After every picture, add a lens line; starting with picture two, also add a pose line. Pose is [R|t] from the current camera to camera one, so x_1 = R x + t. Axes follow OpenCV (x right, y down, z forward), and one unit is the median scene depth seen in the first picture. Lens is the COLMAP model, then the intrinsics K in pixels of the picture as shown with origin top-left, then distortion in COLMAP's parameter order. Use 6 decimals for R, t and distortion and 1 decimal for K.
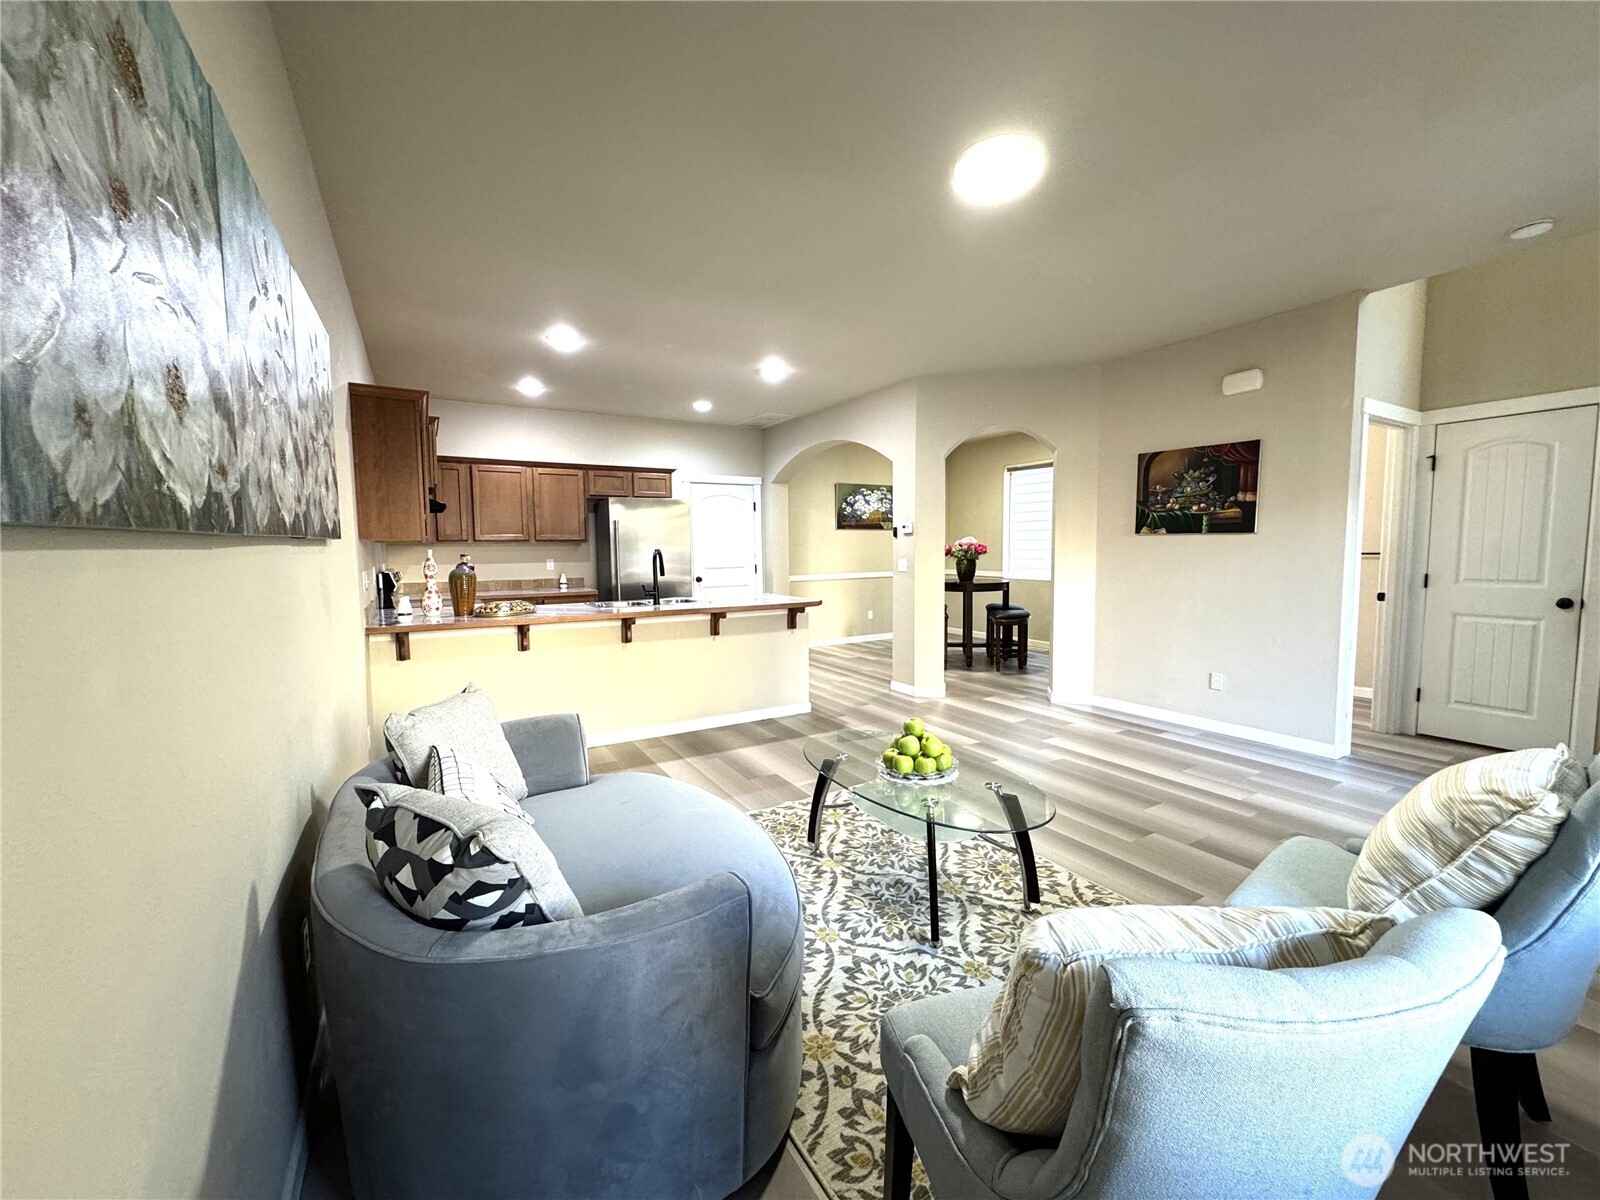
lens RADIAL K [[636.7, 0, 798.5], [0, 636.7, 598.6], [0, 0, 1]] dist [-0.002061, 0.000380]
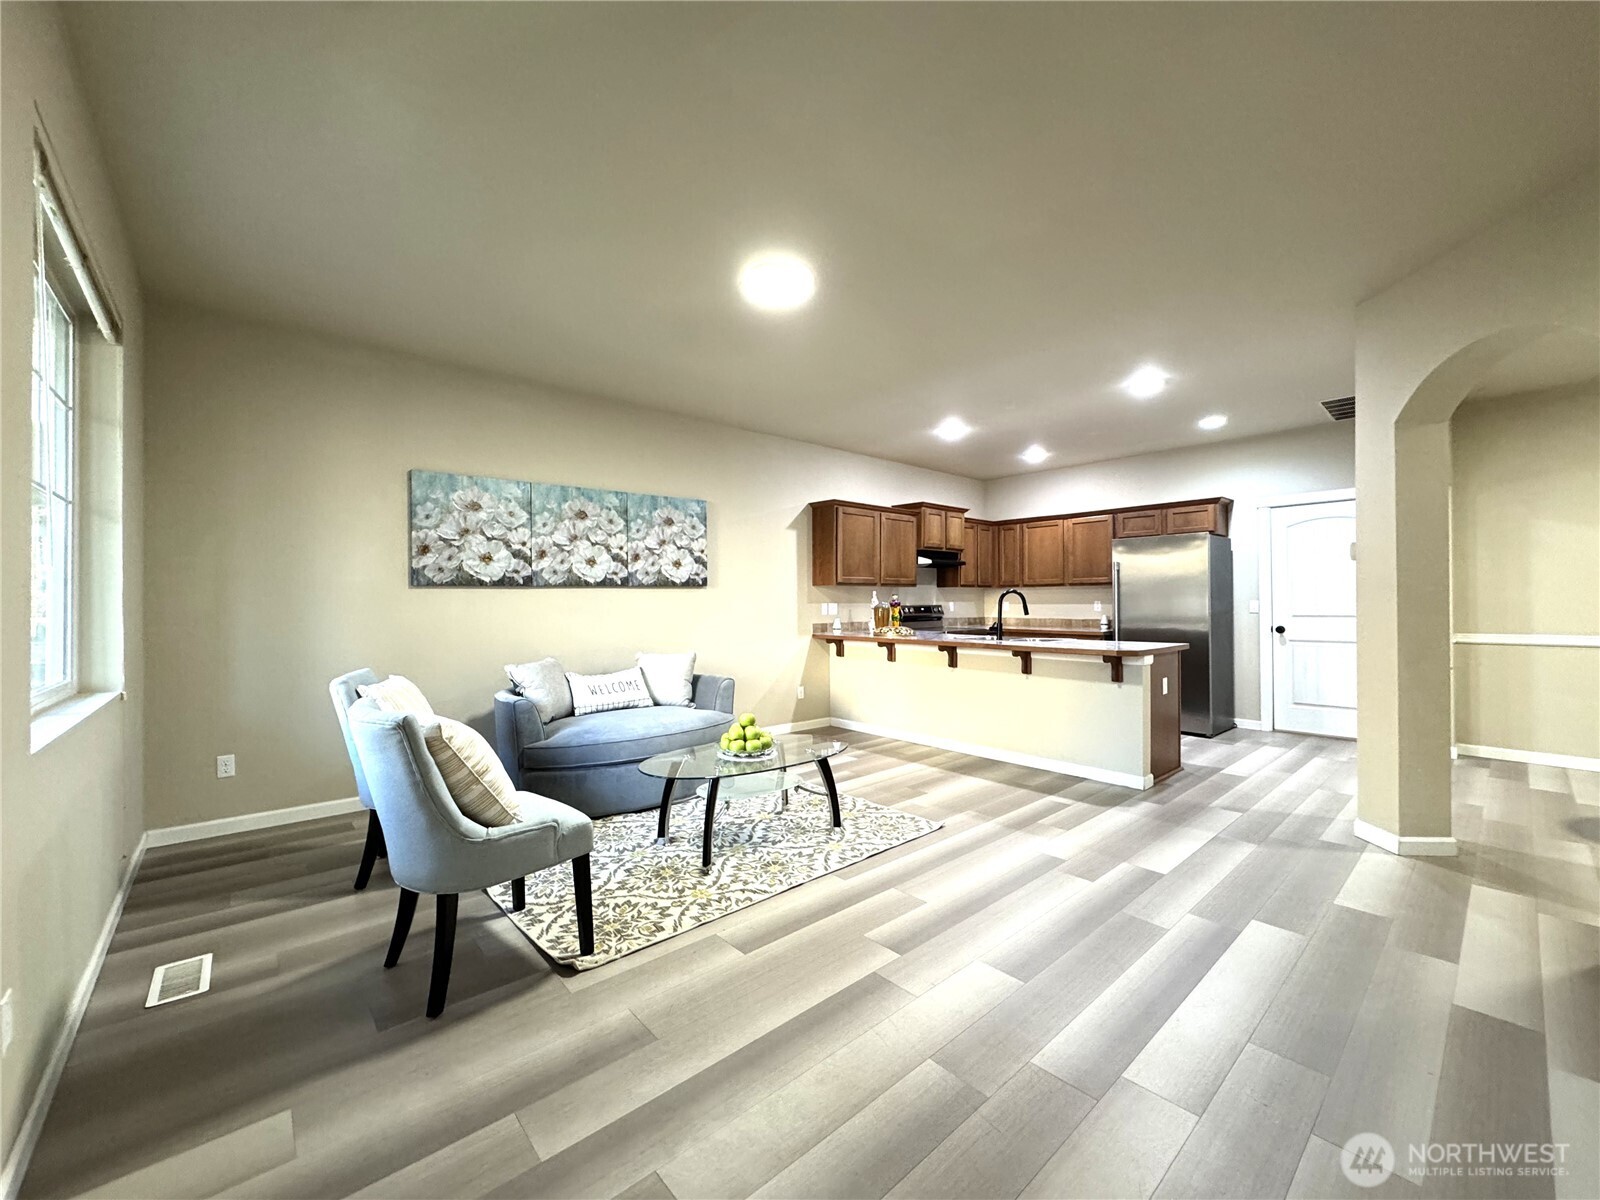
lens RADIAL K [[636.7, 0, 795.5], [0, 636.7, 597.9], [0, 0, 1]] dist [-0.002061, 0.000380]
pose [[0.189735, 0.003436, -0.981829, 1.128370], [-0.077424, 0.996932, -0.011473, -0.032376], [0.978778, 0.078194, 0.189418, 0.619854]]
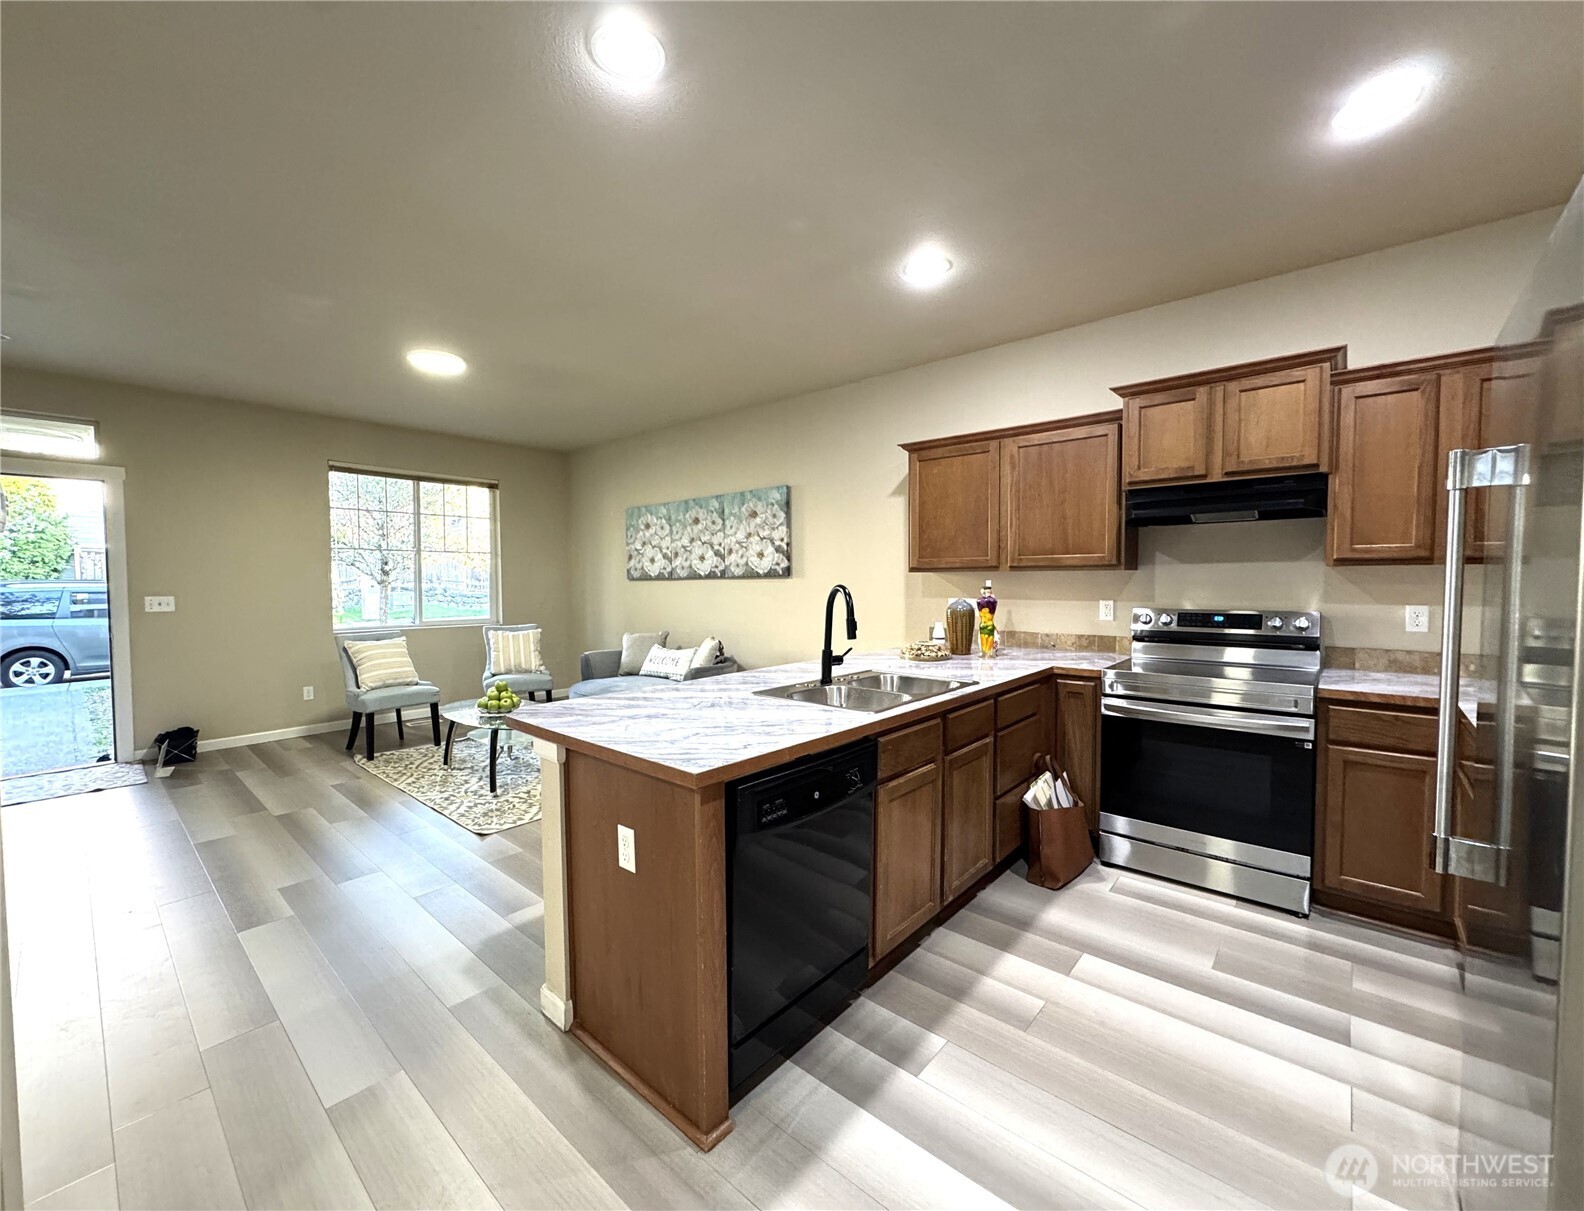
lens RADIAL K [[642.9, 0, 777.3], [0, 642.9, 603.8], [0, 0, 1]] dist [-0.000572, -0.000897]
pose [[-0.952749, 0.027949, -0.302469, -0.009340], [-0.009432, 0.992556, 0.121425, -0.184672], [0.303611, 0.118540, -0.945393, 2.162035]]
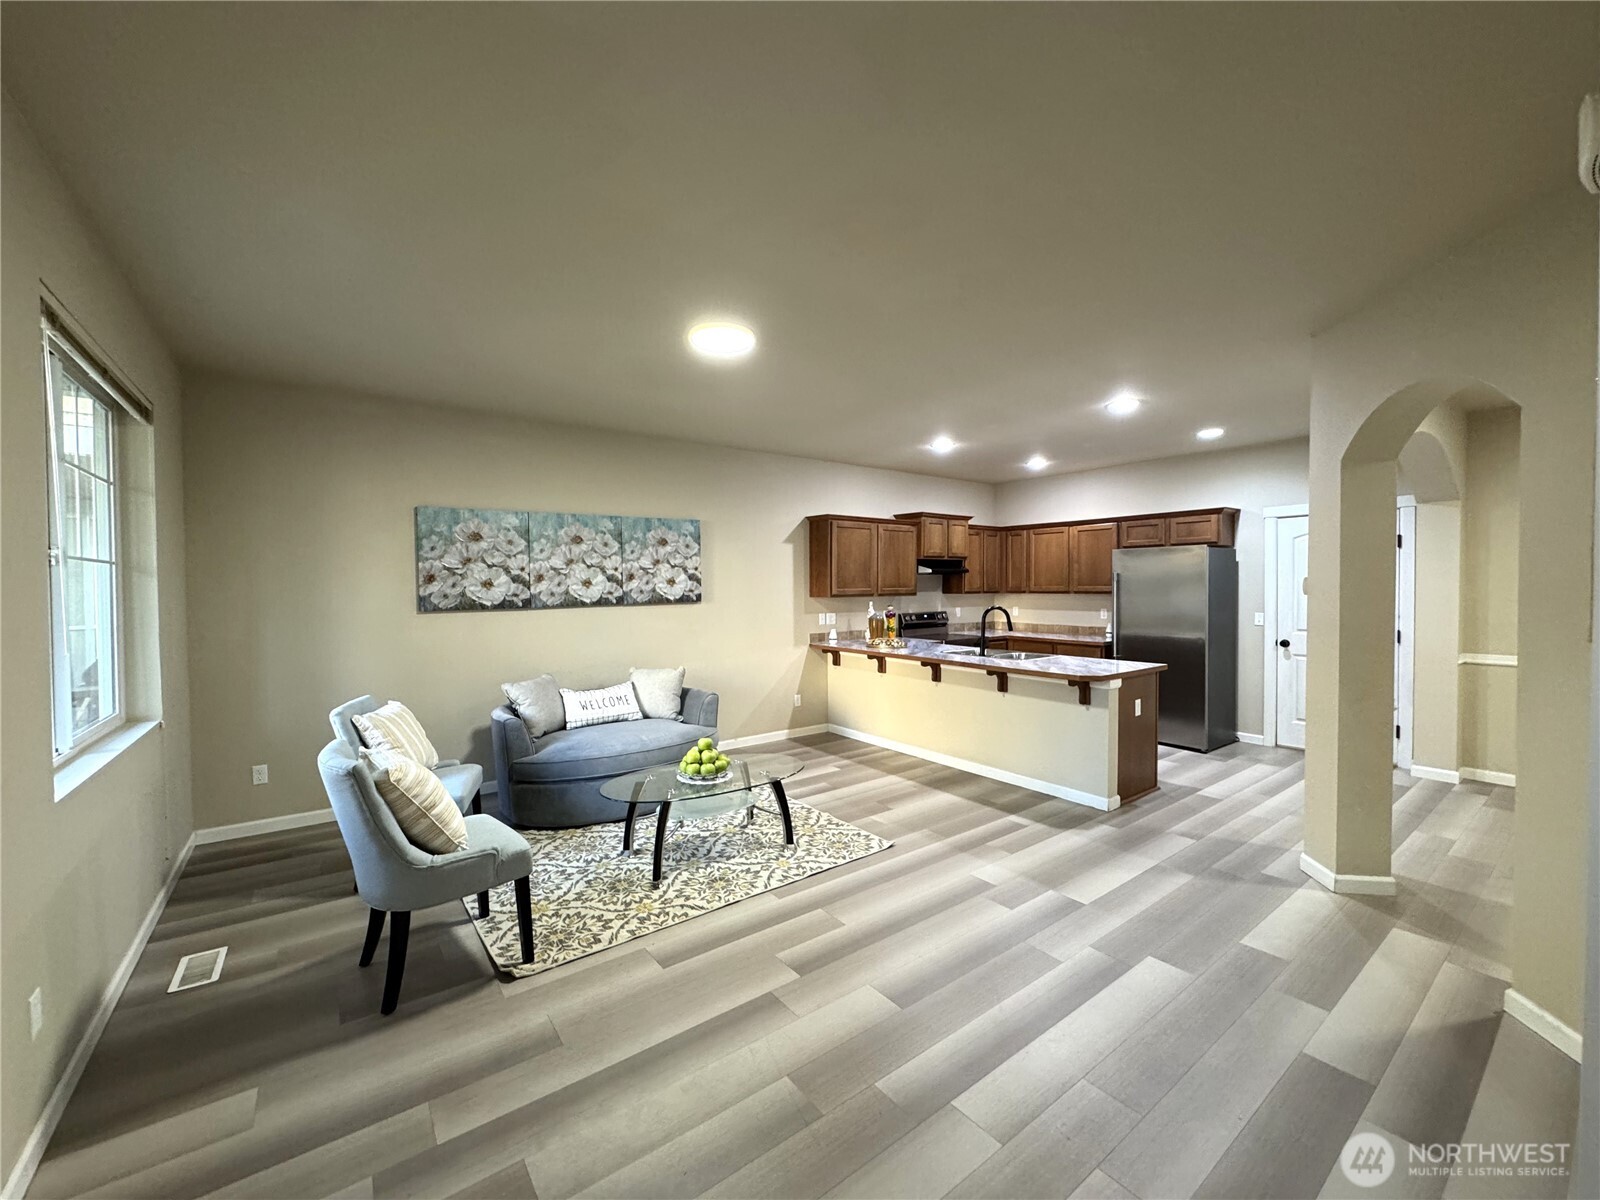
lens RADIAL K [[636.7, 0, 794.8], [0, 636.7, 599.8], [0, 0, 1]] dist [-0.002061, 0.000380]
pose [[0.108688, 0.032722, -0.993537, 1.215383], [-0.076019, 0.996805, 0.024514, -0.128922], [0.991165, 0.072863, 0.110828, 0.762535]]
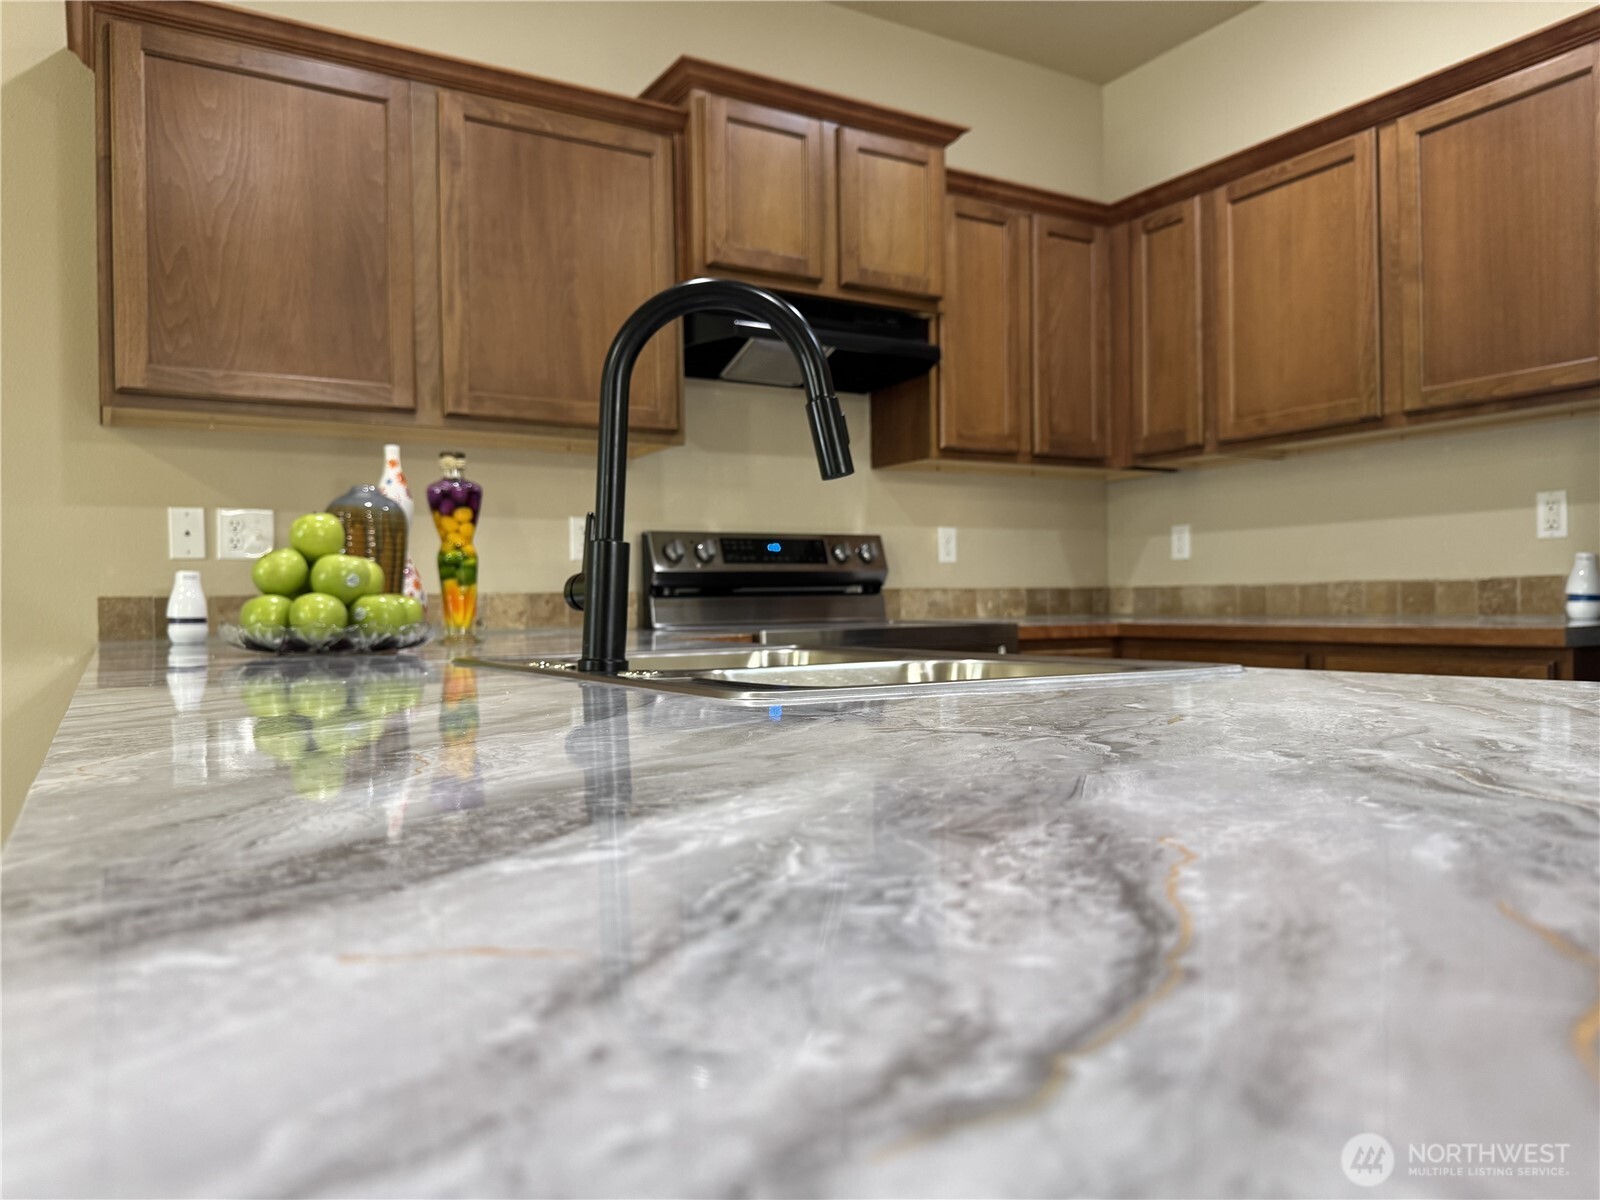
lens RADIAL K [[1139.8, 0, 790.5], [0, 1139.8, 611.0], [0, 0, 1]] dist [0.009864, -0.010860]
pose [[0.009155, 0.014758, -0.999849, 0.043657], [-0.064928, 0.997790, 0.014134, -0.013624], [0.997848, 0.064788, 0.010093, 1.467869]]
